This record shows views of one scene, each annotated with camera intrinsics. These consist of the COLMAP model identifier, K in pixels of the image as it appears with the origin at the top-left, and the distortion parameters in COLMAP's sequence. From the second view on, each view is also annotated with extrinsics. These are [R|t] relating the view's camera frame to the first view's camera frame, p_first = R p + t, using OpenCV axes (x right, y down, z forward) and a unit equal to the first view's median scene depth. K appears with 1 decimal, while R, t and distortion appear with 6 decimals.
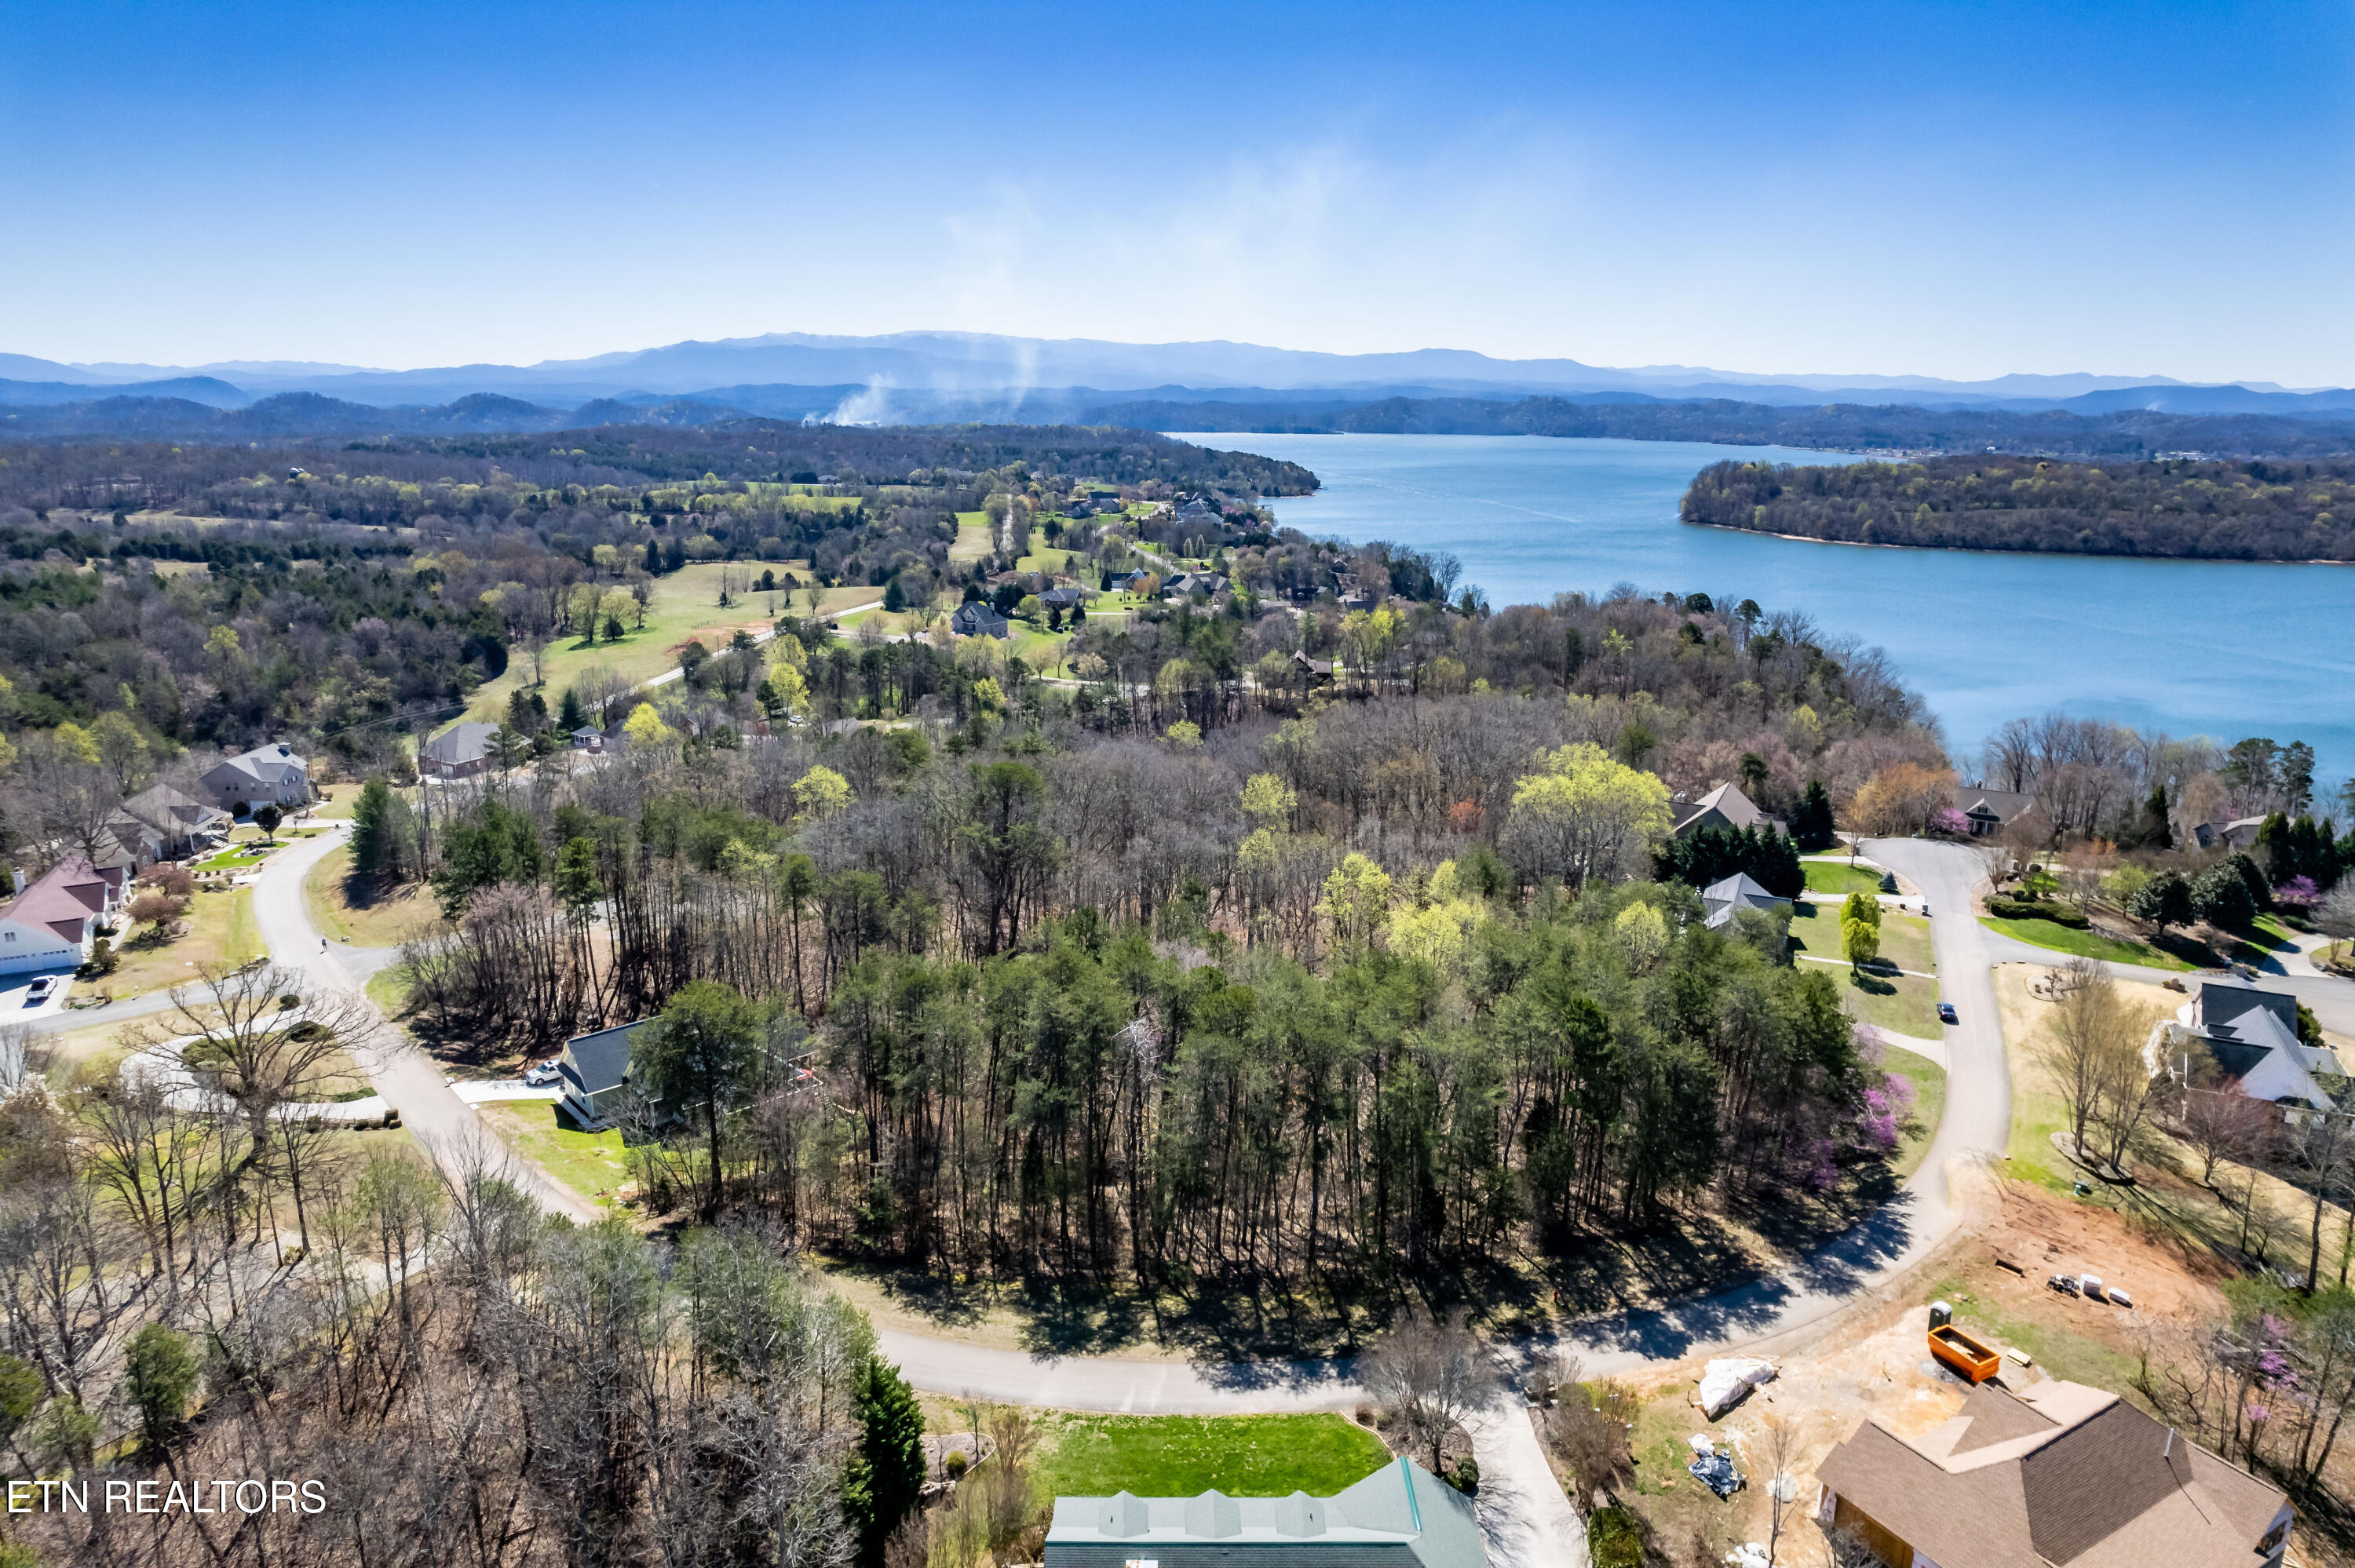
lens RADIAL K [[1510.6, 0, 1181.0], [0, 1510.6, 794.0], [0, 0, 1]] dist [-0.077815, 0.064228]
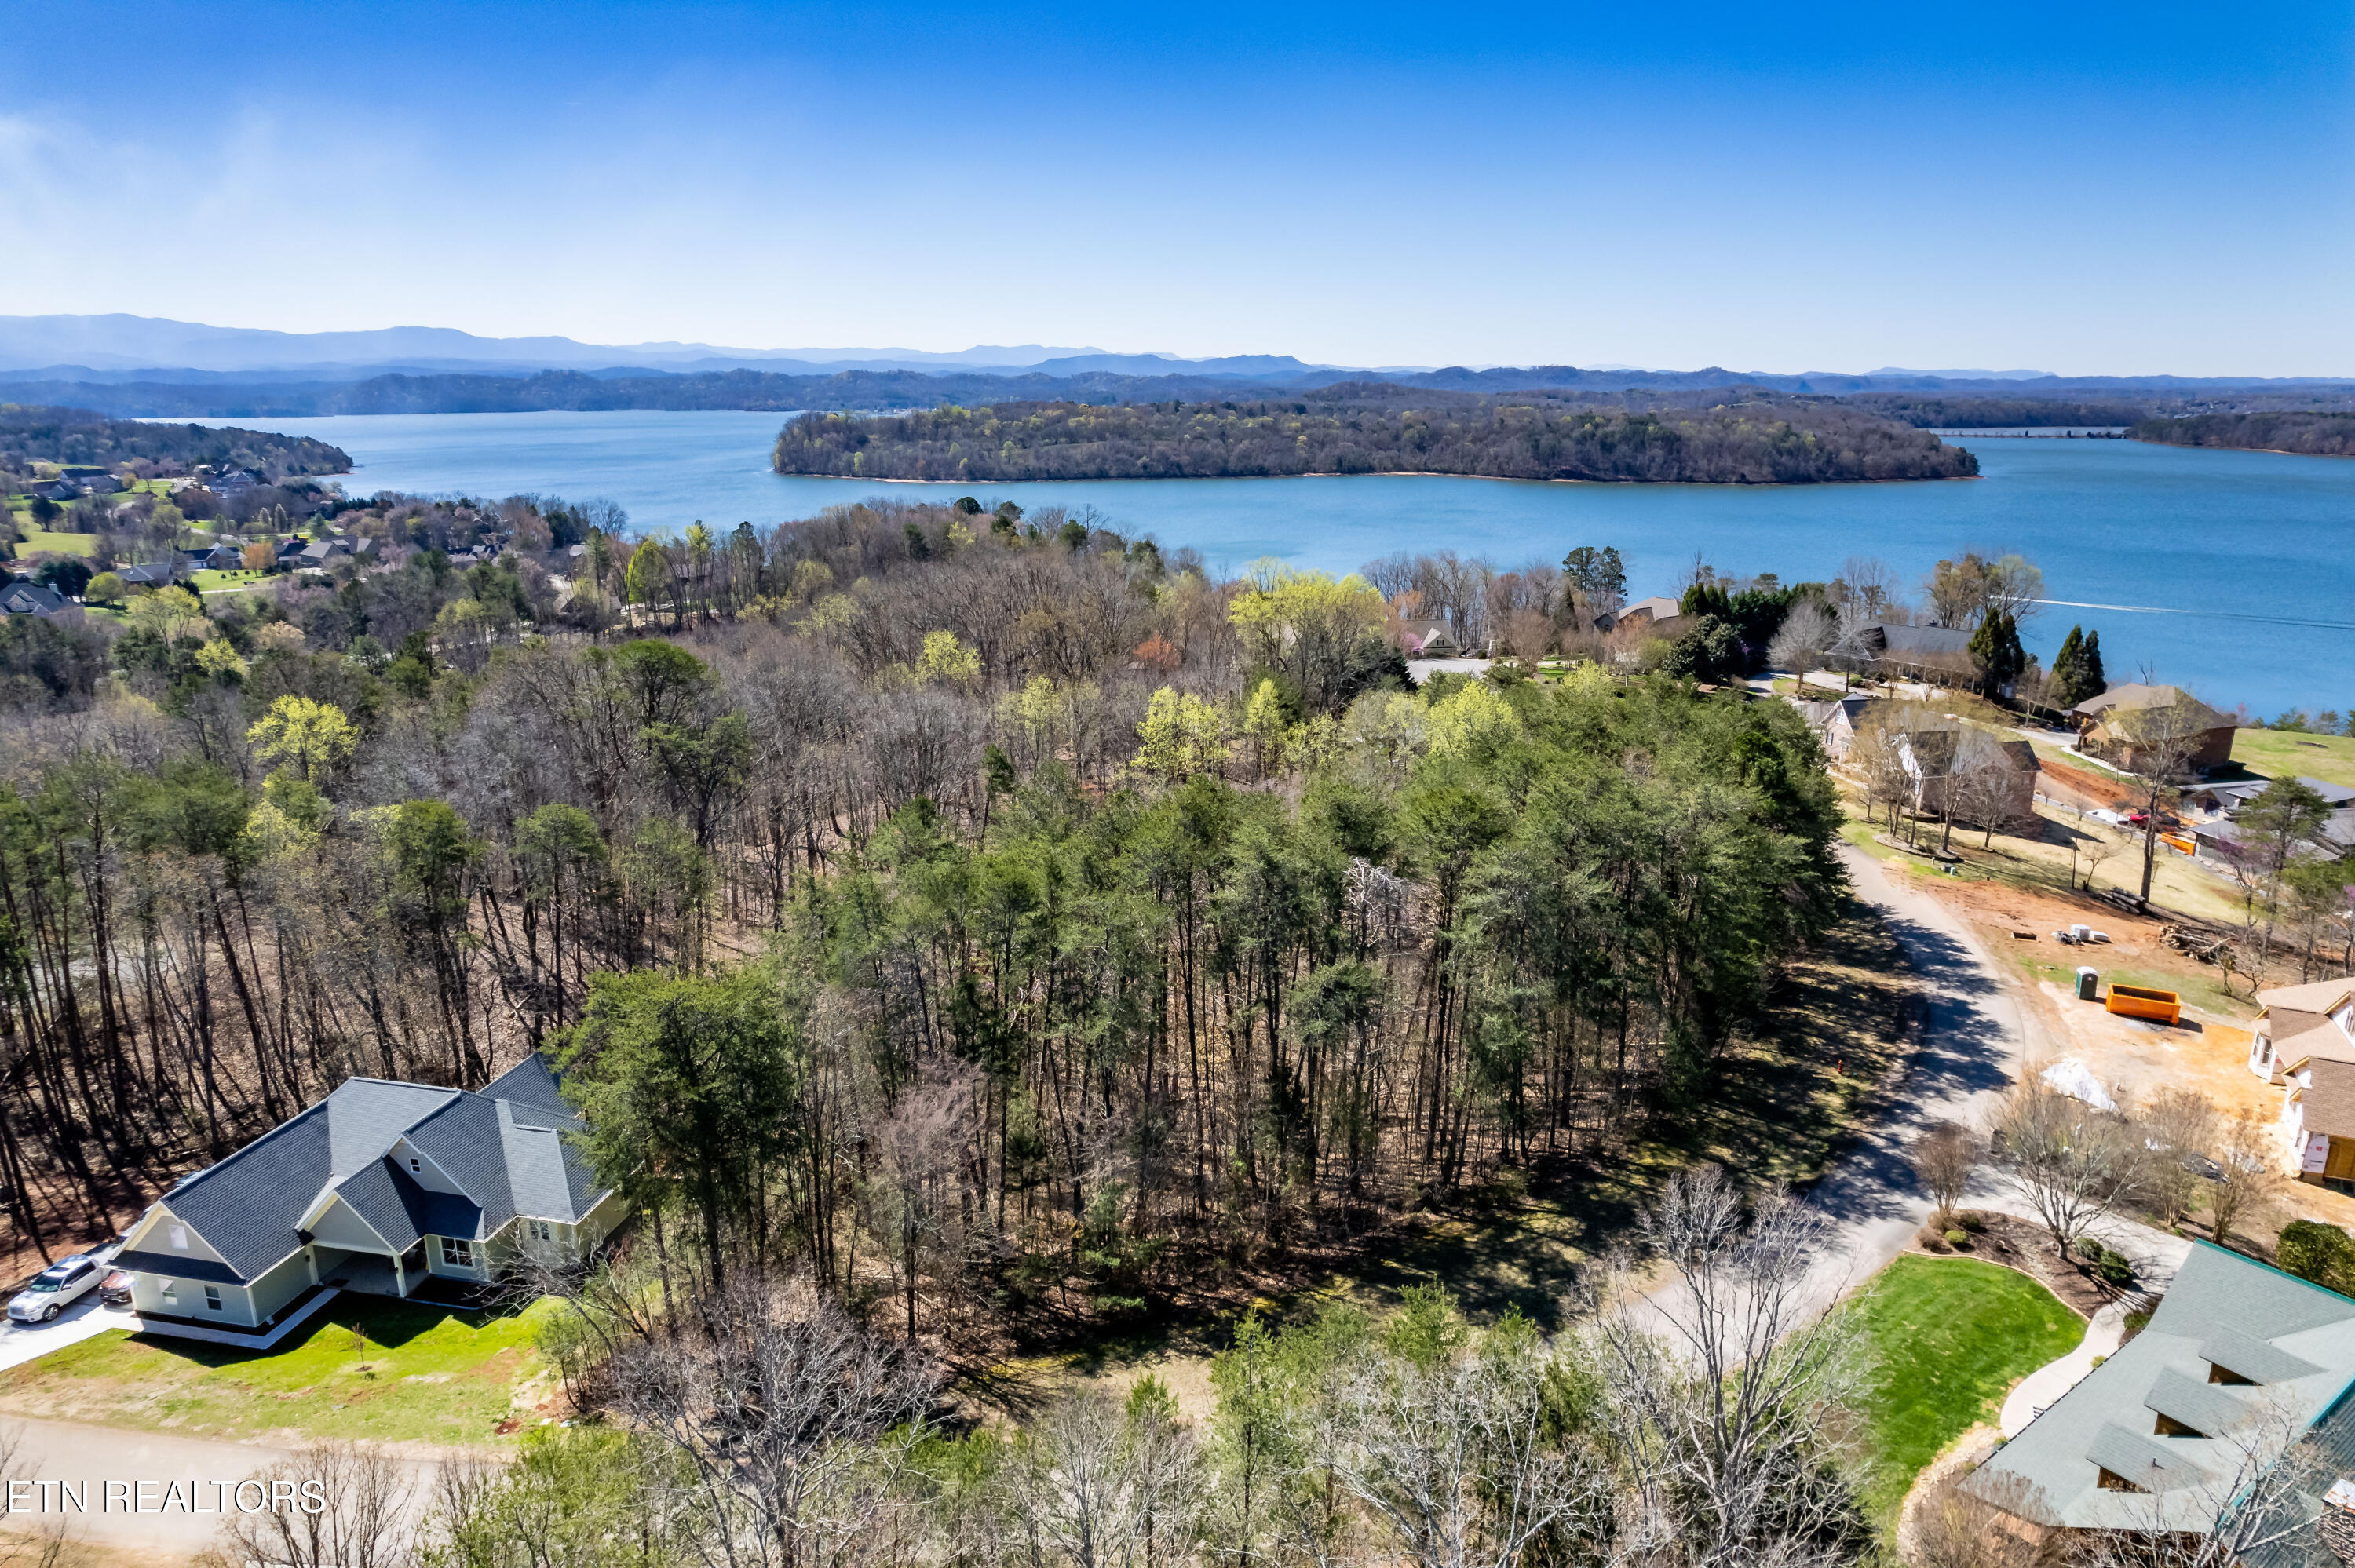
lens RADIAL K [[1510.6, 0, 1182.9], [0, 1510.6, 785.7], [0, 0, 1]] dist [-0.077815, 0.064228]
pose [[0.808875, -0.161020, 0.565504, -0.296833], [0.156267, 0.986054, 0.057249, 0.040997], [-0.566836, 0.042062, 0.822756, 0.297033]]
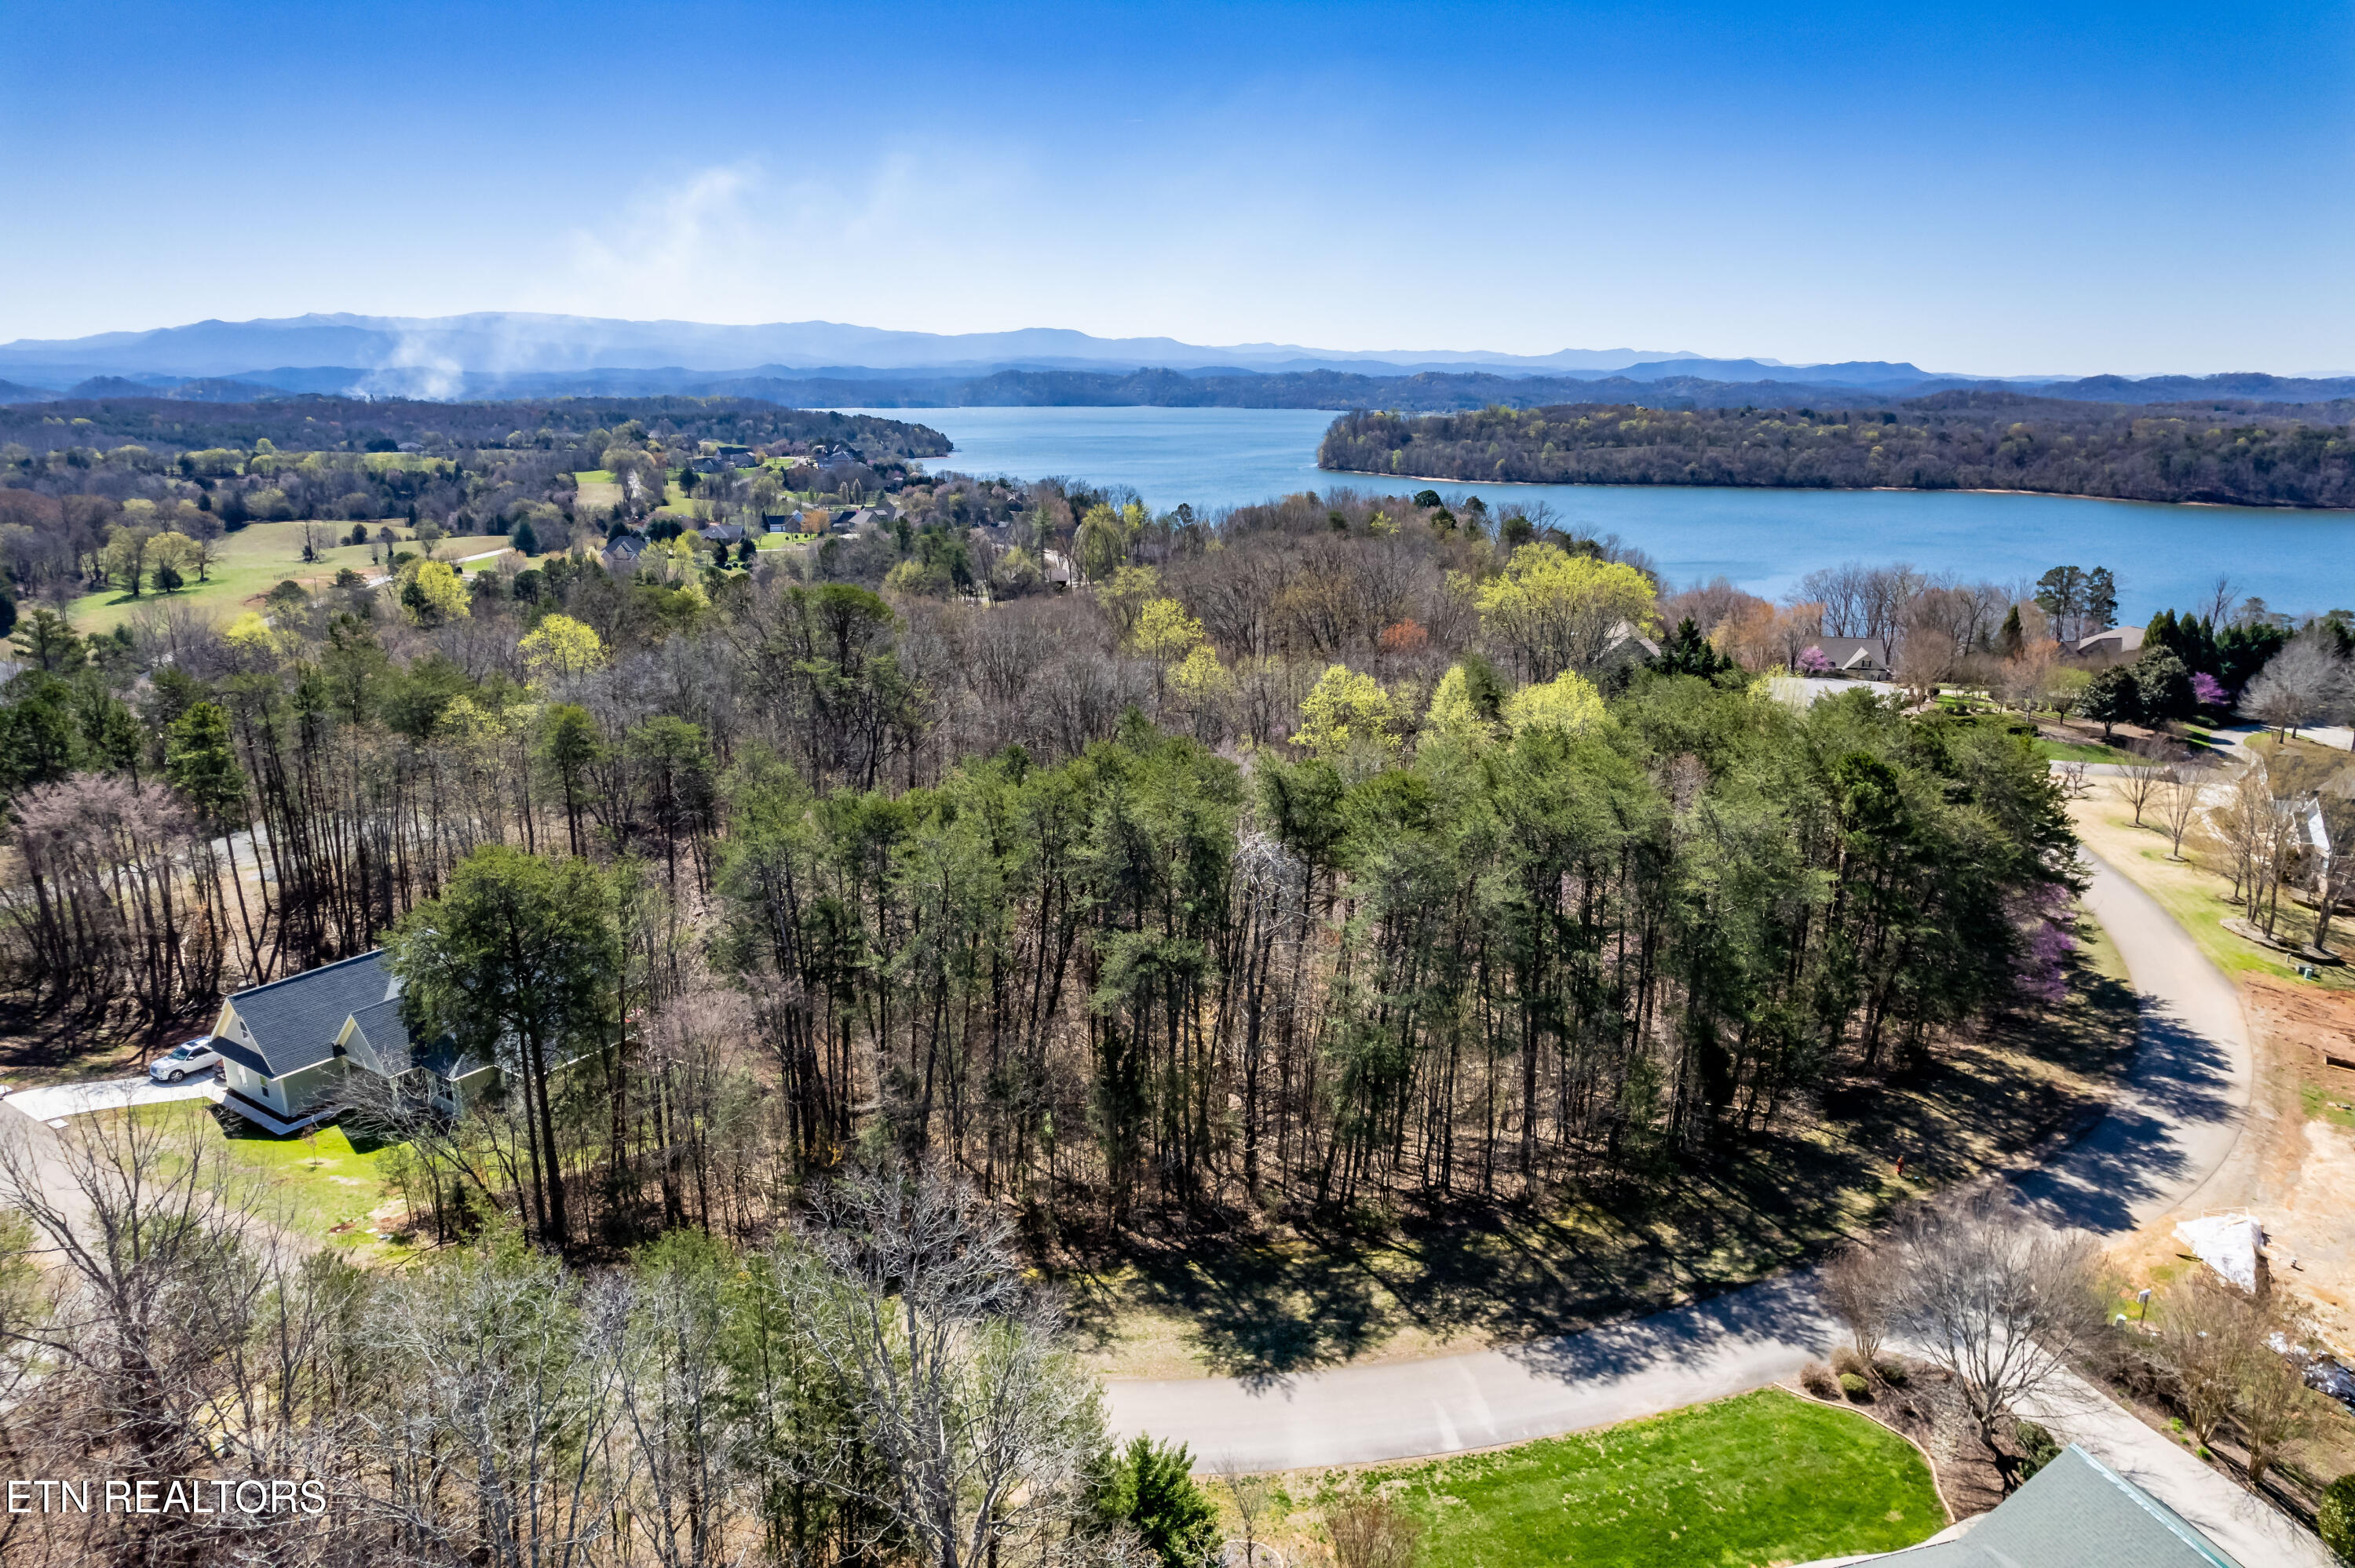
lens RADIAL K [[1510.6, 0, 1181.7], [0, 1510.6, 786.5], [0, 0, 1]] dist [-0.077815, 0.064228]
pose [[0.967660, -0.070644, 0.242164, -0.132613], [0.069112, 0.997499, 0.014826, 0.074049], [-0.242606, 0.002390, 0.970122, 0.242121]]
